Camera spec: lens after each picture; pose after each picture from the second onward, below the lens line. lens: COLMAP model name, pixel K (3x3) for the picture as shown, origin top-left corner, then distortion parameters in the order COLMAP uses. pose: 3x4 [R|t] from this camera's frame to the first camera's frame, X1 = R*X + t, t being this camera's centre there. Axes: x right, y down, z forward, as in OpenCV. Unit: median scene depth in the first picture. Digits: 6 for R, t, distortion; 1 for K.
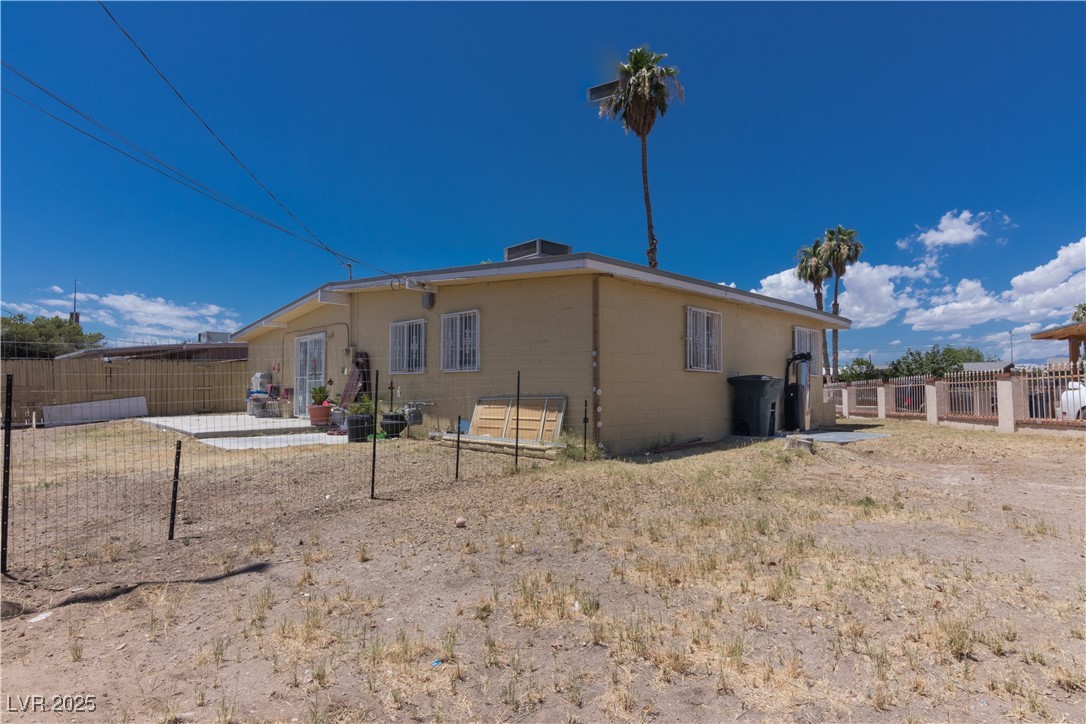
lens RADIAL K [[545.4, 0, 535.9], [0, 545.4, 366.0], [0, 0, 1]] dist [0.042307, -0.040458]
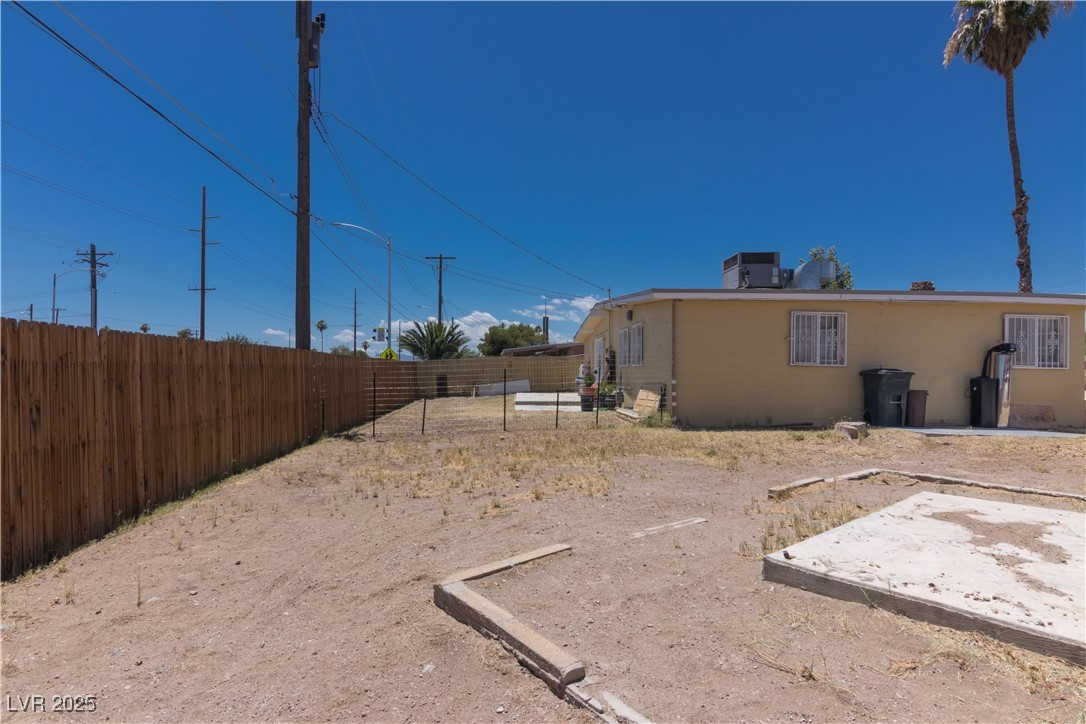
lens RADIAL K [[545.4, 0, 535.9], [0, 545.4, 366.0], [0, 0, 1]] dist [0.042307, -0.040458]
pose [[0.746384, -0.000267, -0.665516, 0.517026], [0.016378, 0.999704, 0.017966, -0.016349], [0.665314, -0.024309, 0.746168, -0.210942]]
